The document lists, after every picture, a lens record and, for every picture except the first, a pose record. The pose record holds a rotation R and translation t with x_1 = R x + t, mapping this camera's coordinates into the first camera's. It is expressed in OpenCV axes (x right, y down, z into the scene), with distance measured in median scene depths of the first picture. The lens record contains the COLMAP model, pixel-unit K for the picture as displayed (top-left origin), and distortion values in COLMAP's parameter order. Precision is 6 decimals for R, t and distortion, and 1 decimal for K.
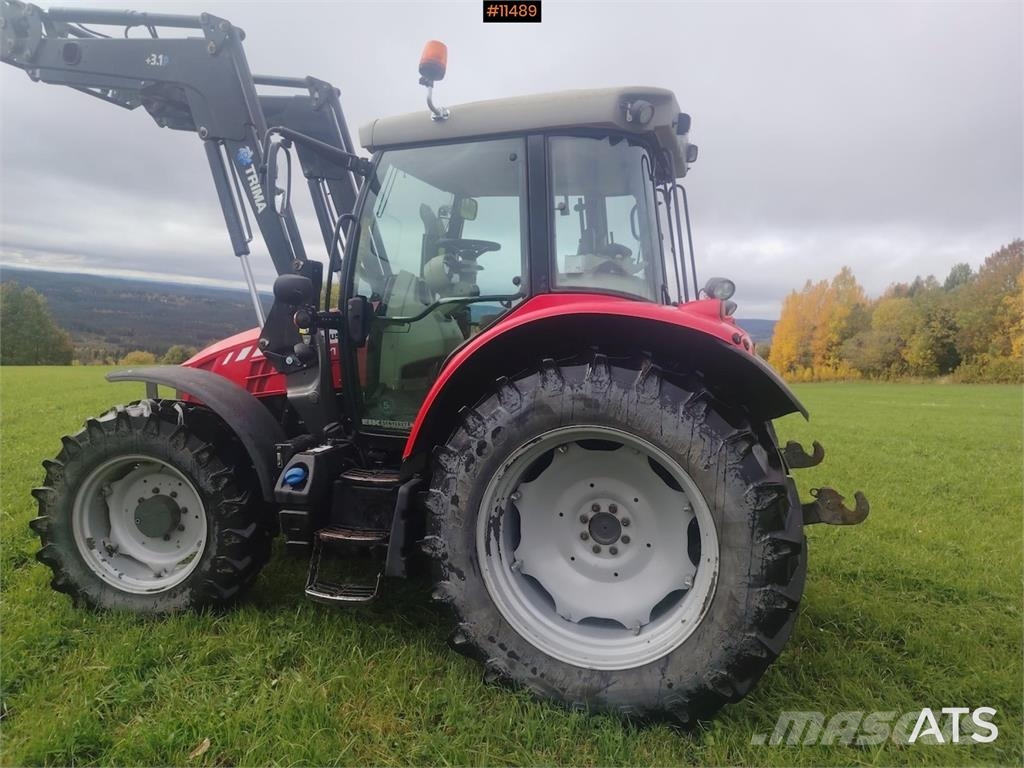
lens RADIAL K [[700.2, 0, 516.0], [0, 700.2, 376.2], [0, 0, 1]] dist [0.067589, -0.061012]
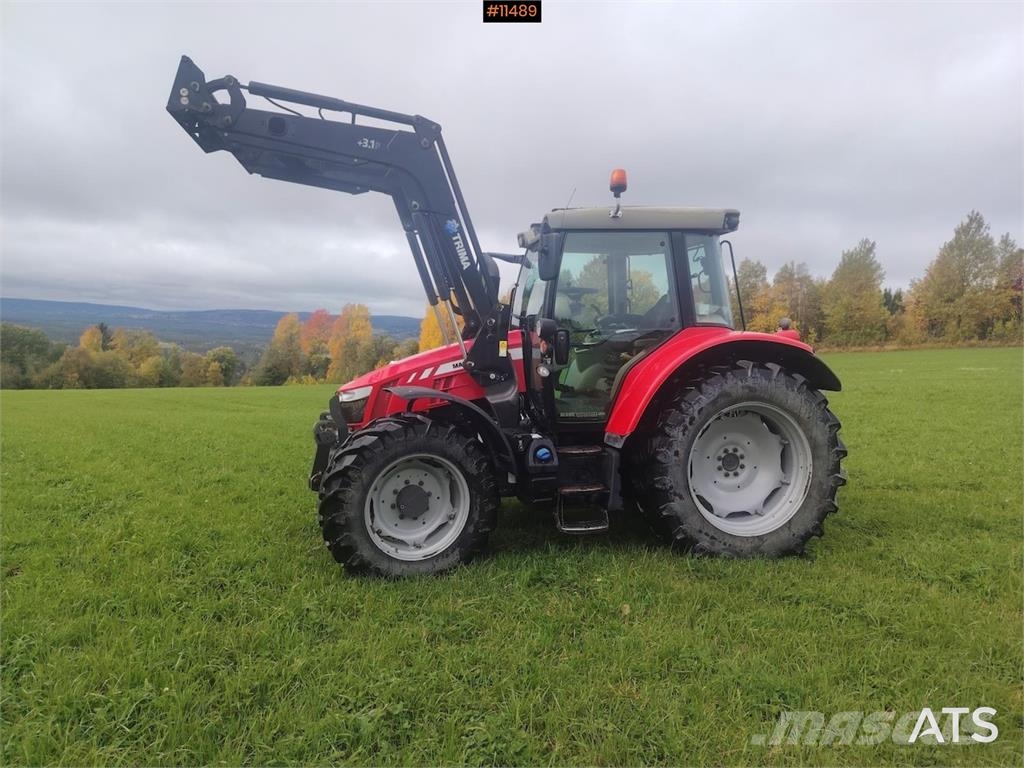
lens RADIAL K [[700.2, 0, 509.4], [0, 700.2, 373.6], [0, 0, 1]] dist [0.067589, -0.061012]
pose [[0.875396, -0.054950, 0.480274, -1.019681], [0.054444, 0.998404, 0.014995, -0.049877], [-0.480331, 0.013021, 0.876990, -0.232575]]
